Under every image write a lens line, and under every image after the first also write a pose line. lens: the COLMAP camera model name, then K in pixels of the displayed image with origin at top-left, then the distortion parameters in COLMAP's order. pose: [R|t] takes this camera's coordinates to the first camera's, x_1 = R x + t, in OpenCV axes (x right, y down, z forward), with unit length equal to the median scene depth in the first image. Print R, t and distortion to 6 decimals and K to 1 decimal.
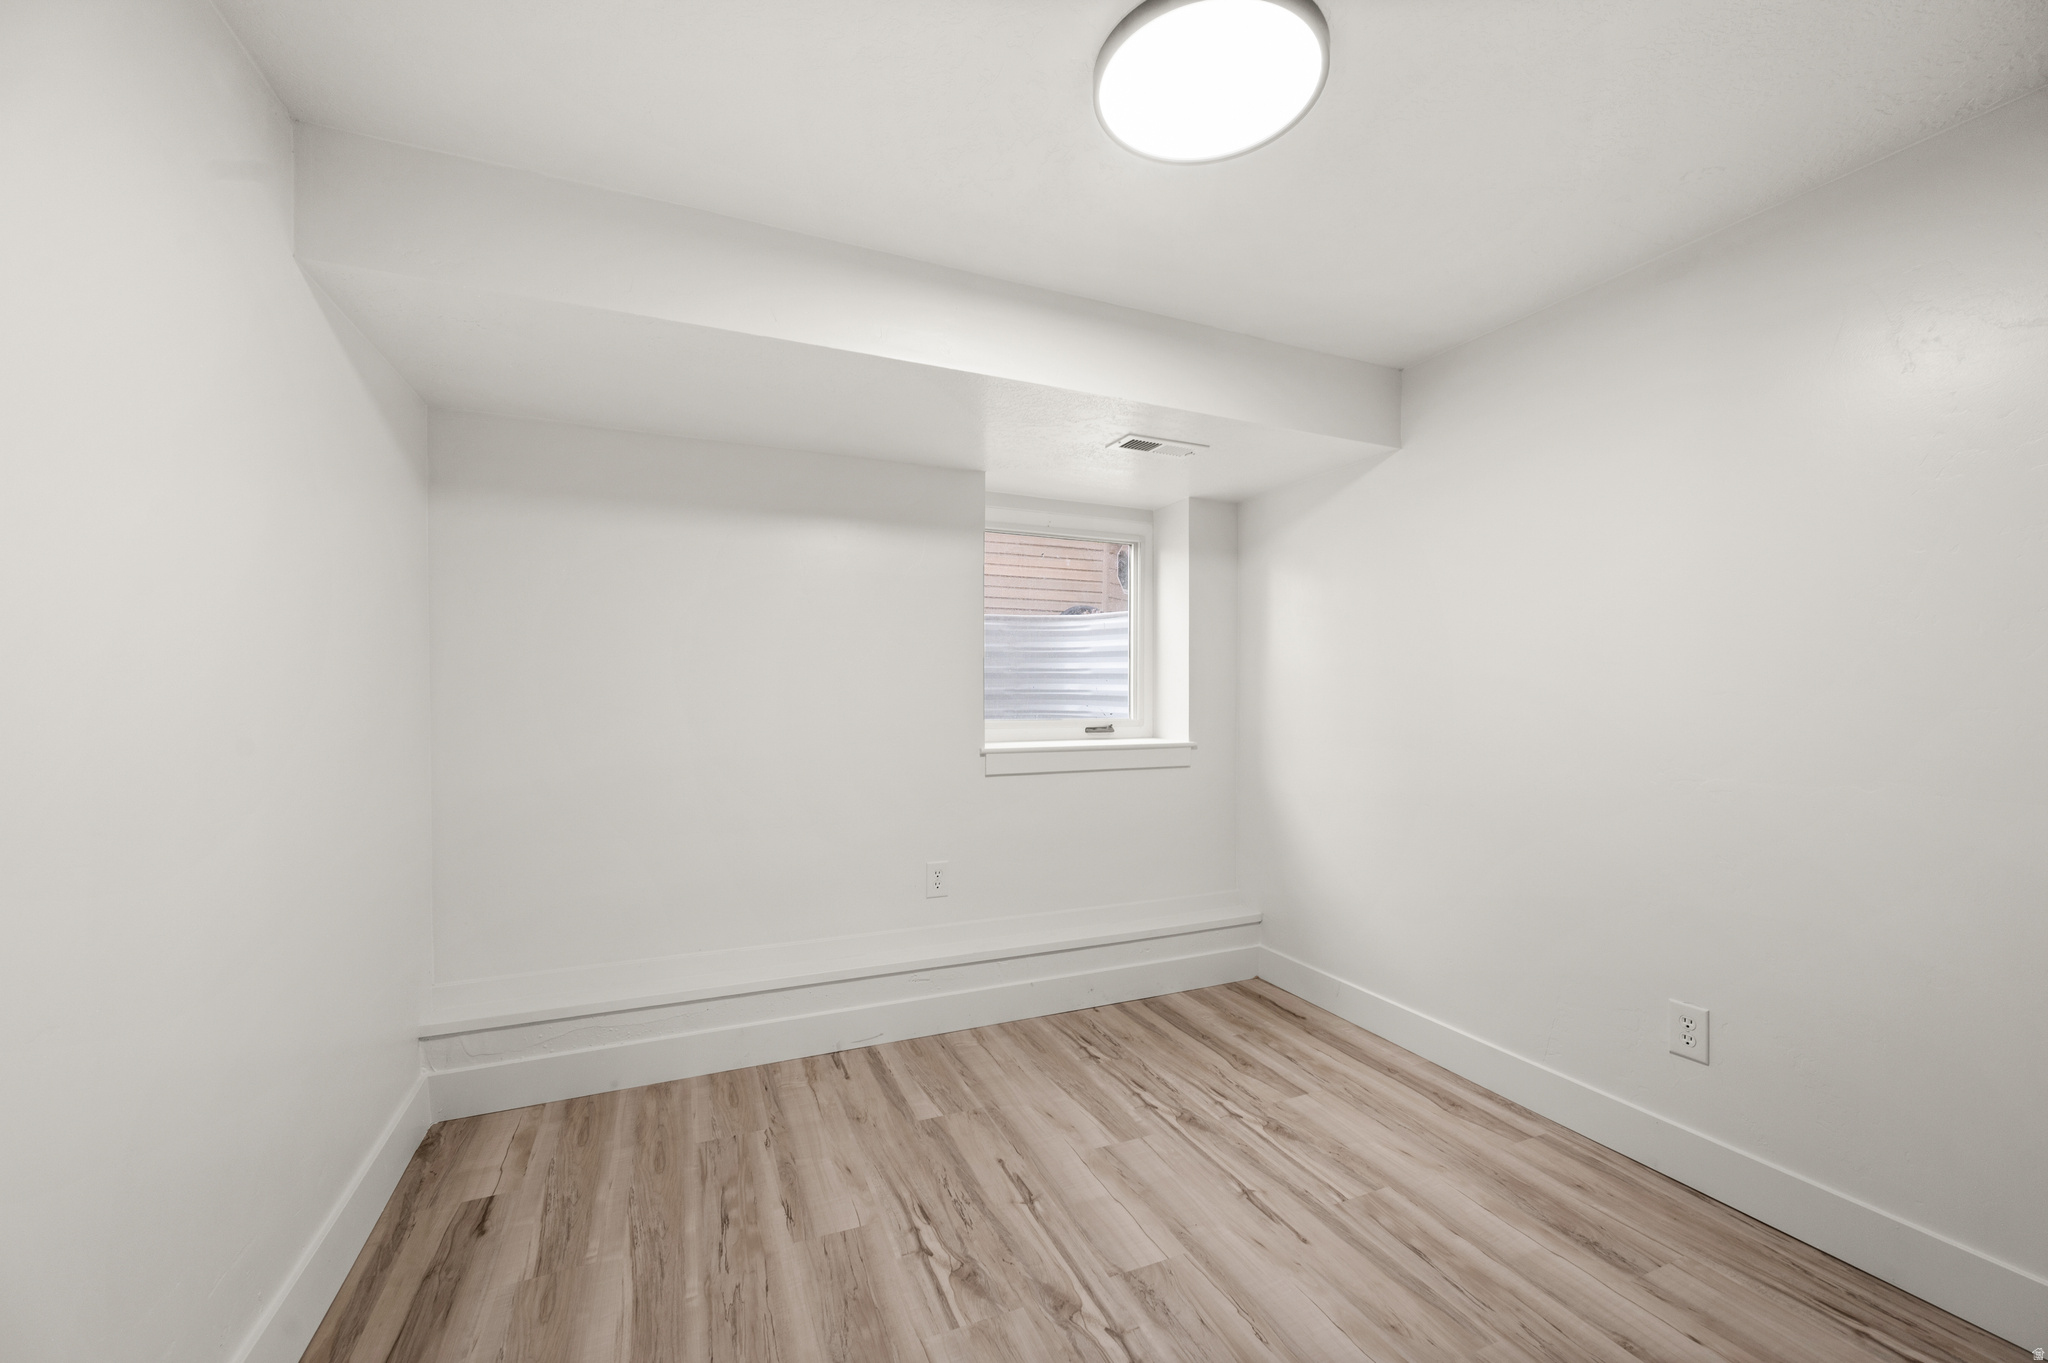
lens RADIAL K [[810.9, 0, 1029.8], [0, 810.9, 688.1], [0, 0, 1]] dist [-0.000487, -0.000402]
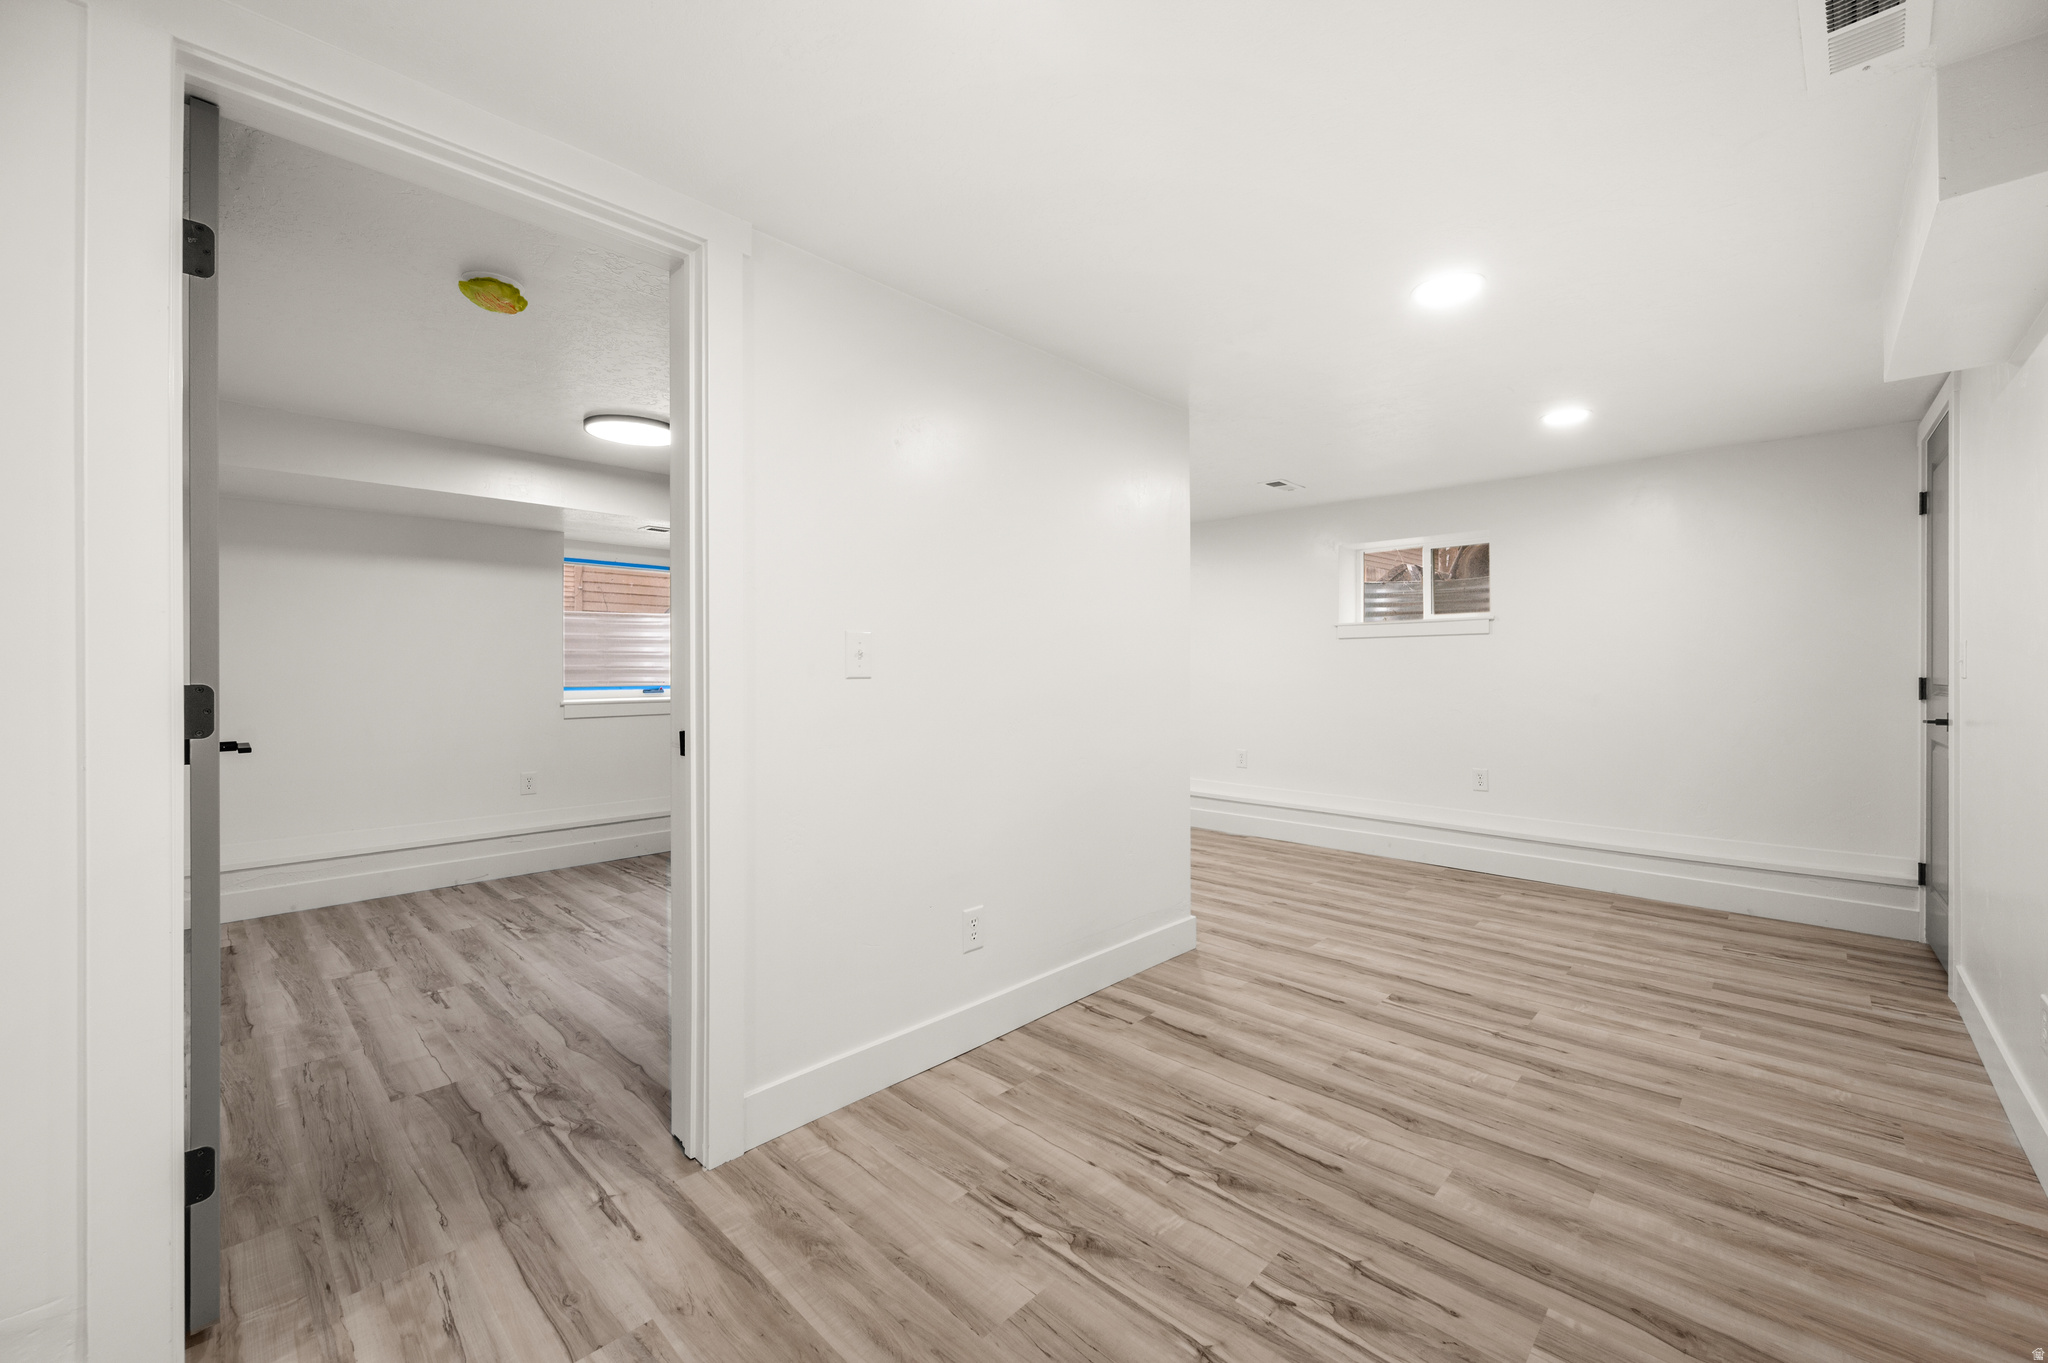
lens RADIAL K [[810.9, 0, 1029.8], [0, 810.9, 688.1], [0, 0, 1]] dist [-0.000487, -0.000402]
pose [[0.922554, -0.009679, 0.385747, 0.231658], [-0.003954, 0.999396, 0.034532, -0.014381], [-0.385848, -0.033383, 0.921958, -1.066182]]
